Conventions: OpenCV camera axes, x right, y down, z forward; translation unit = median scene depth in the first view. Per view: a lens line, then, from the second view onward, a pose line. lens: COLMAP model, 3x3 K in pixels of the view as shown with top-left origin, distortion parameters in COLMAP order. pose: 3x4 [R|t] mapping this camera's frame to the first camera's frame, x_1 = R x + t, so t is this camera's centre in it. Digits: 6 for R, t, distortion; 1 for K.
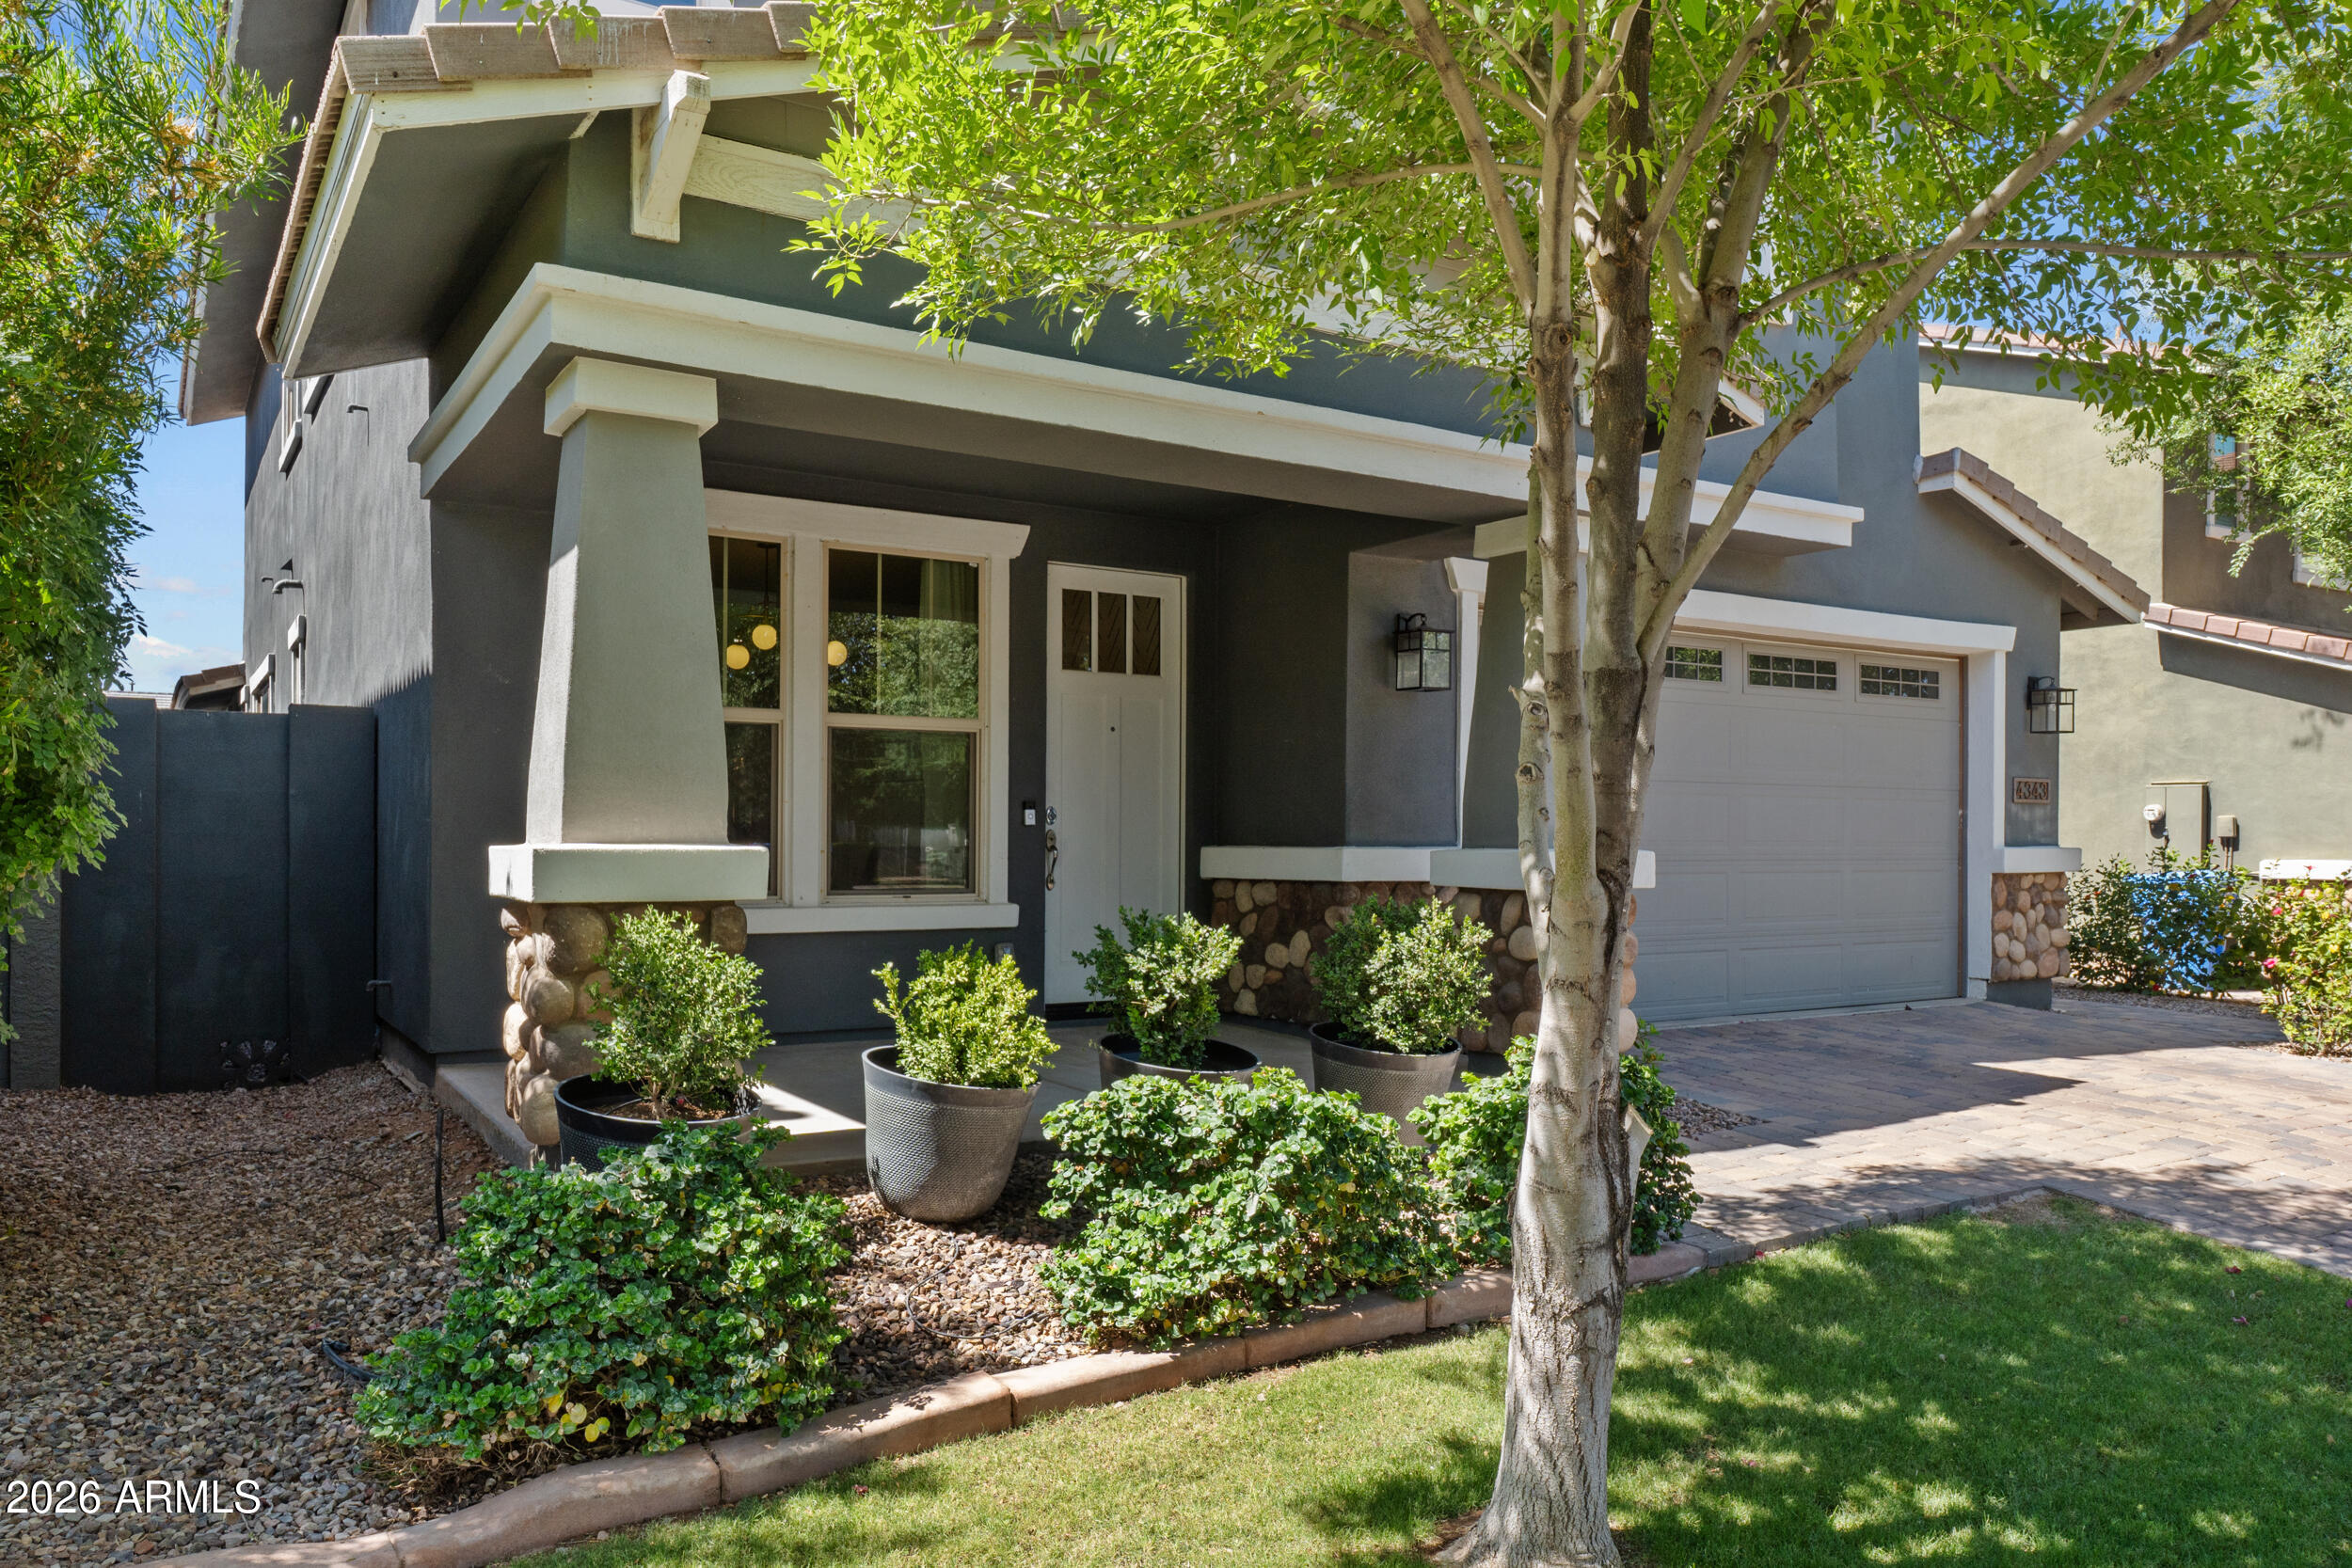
lens RADIAL K [[1726.5, 0, 1175.8], [0, 1726.5, 835.2], [0, 0, 1]] dist [0.000580, 0.000196]
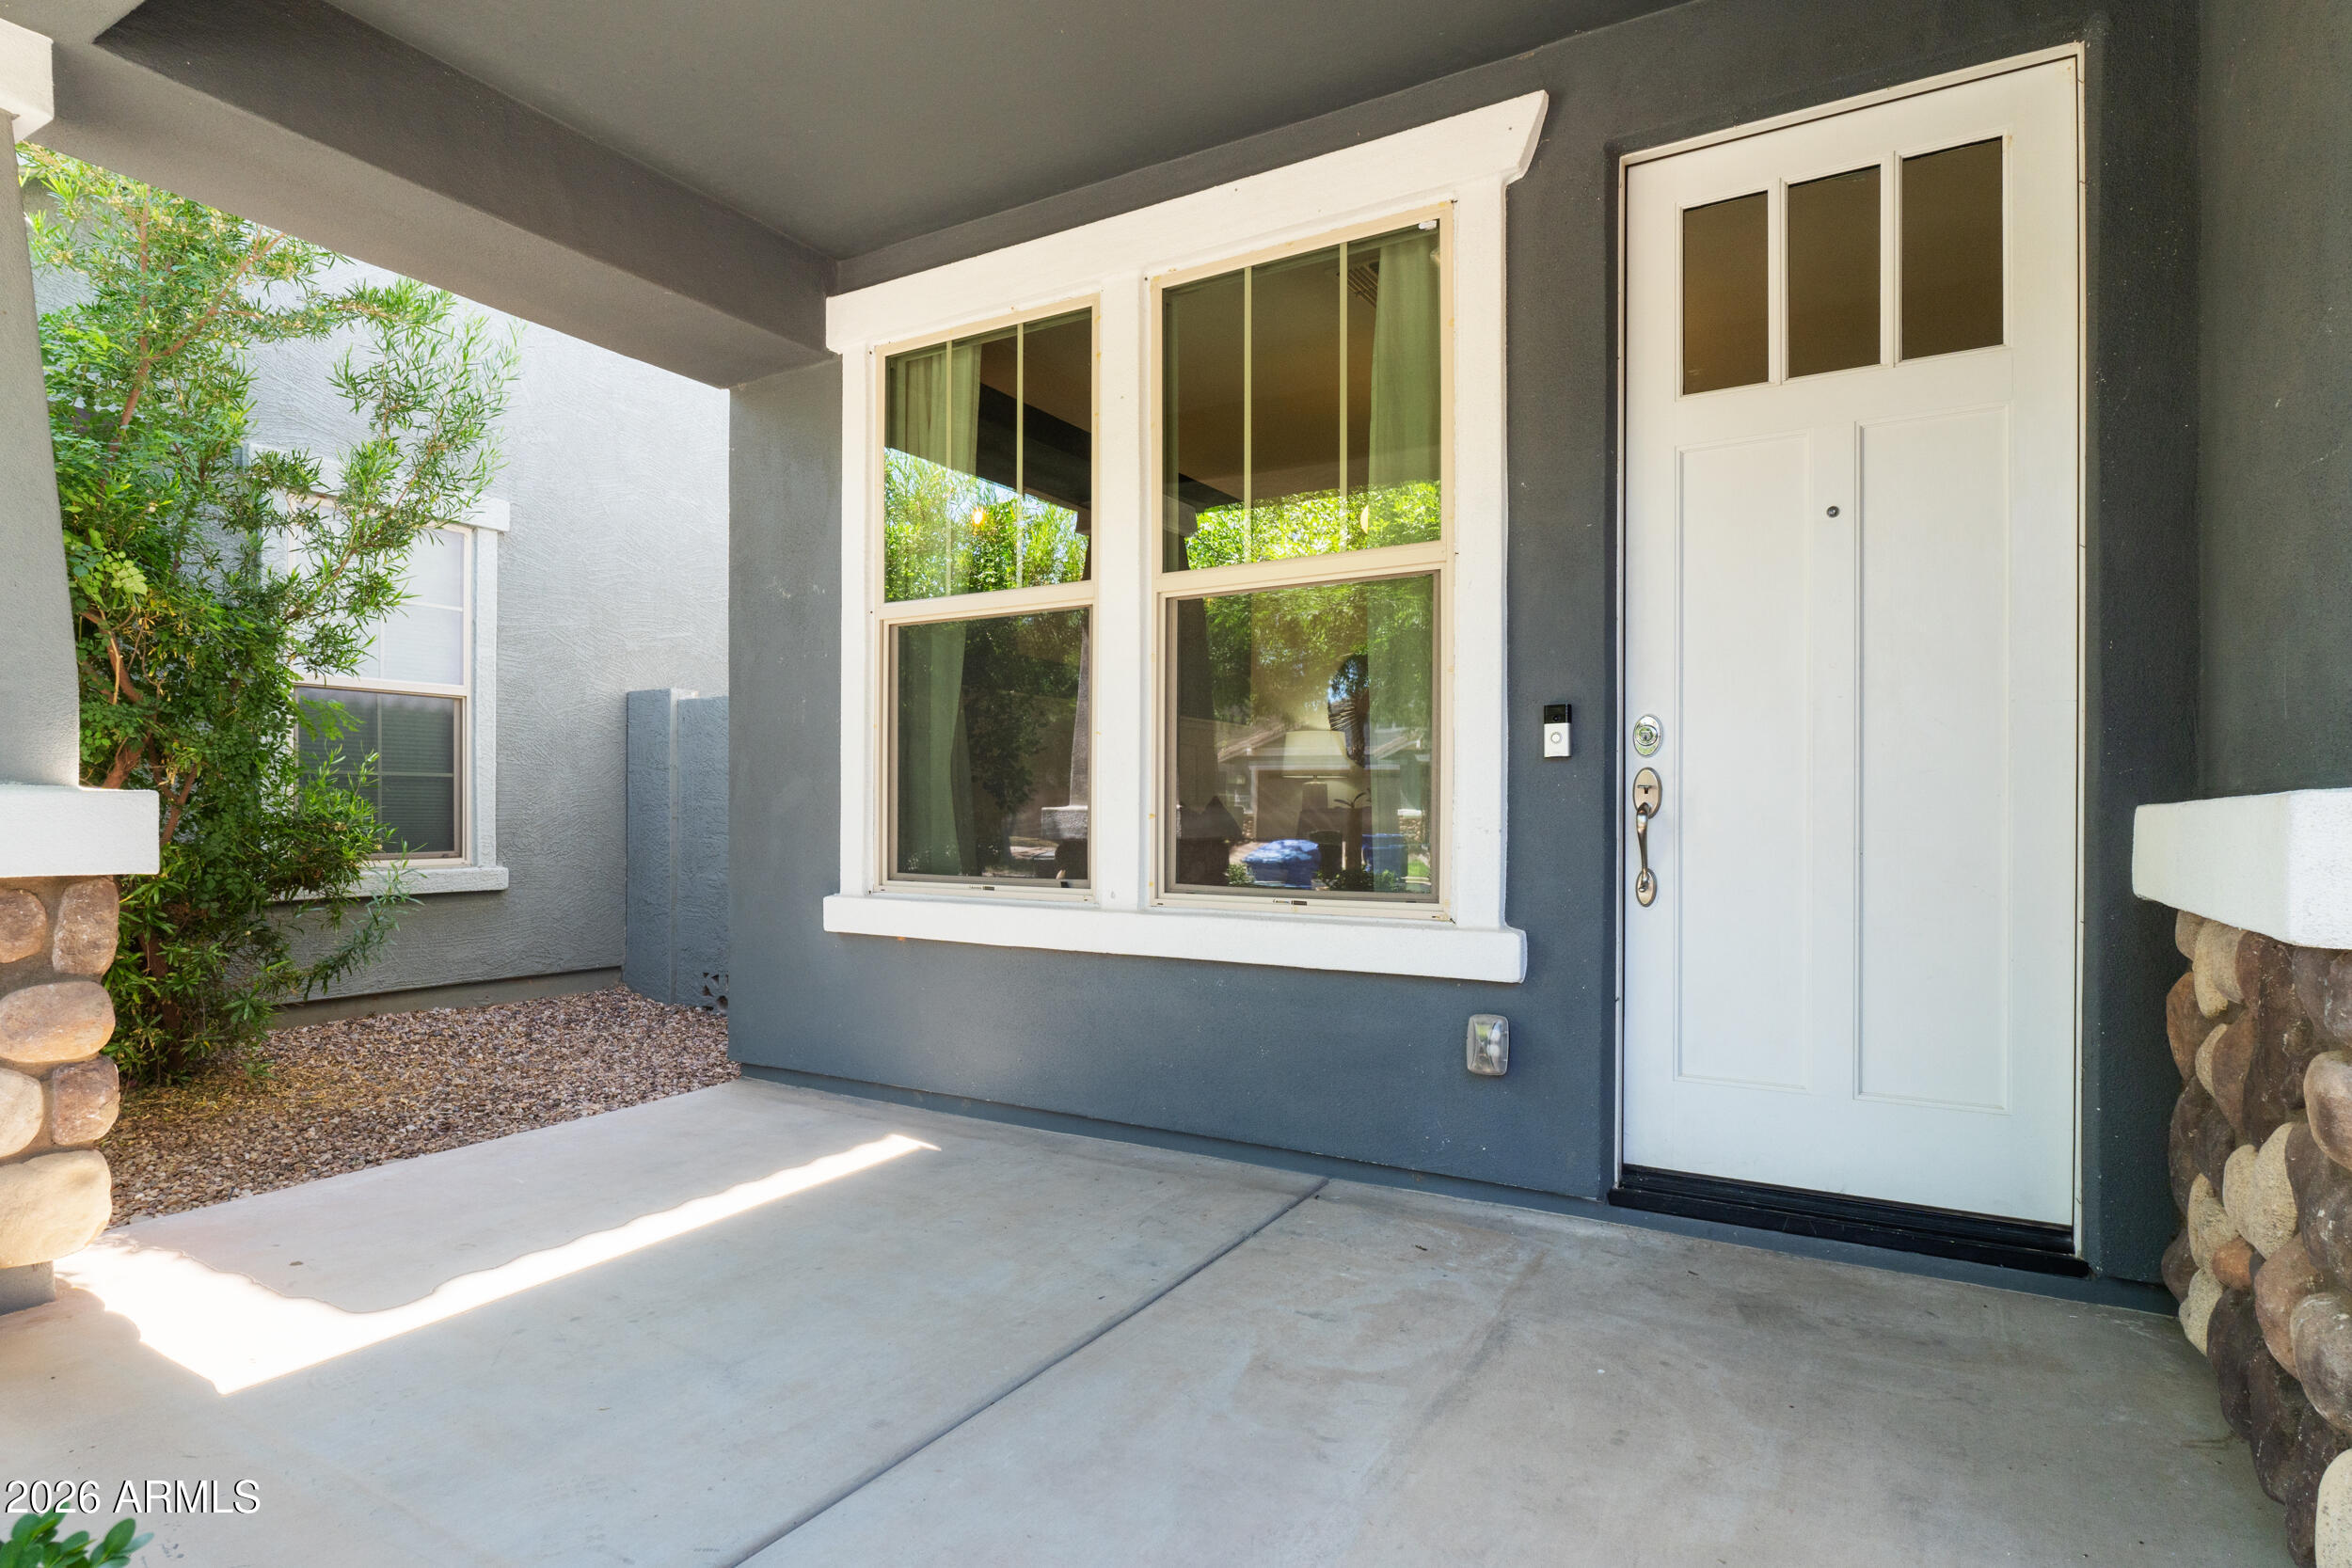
lens RADIAL K [[1208.5, 0, 1163.6], [0, 1208.5, 797.0], [0, 0, 1]] dist [0.000982, 0.000201]
pose [[0.445931, -0.015389, -0.894935, 0.142163], [0.001557, 0.999864, -0.016417, 0.009153], [0.895066, 0.005928, 0.445894, 0.731386]]
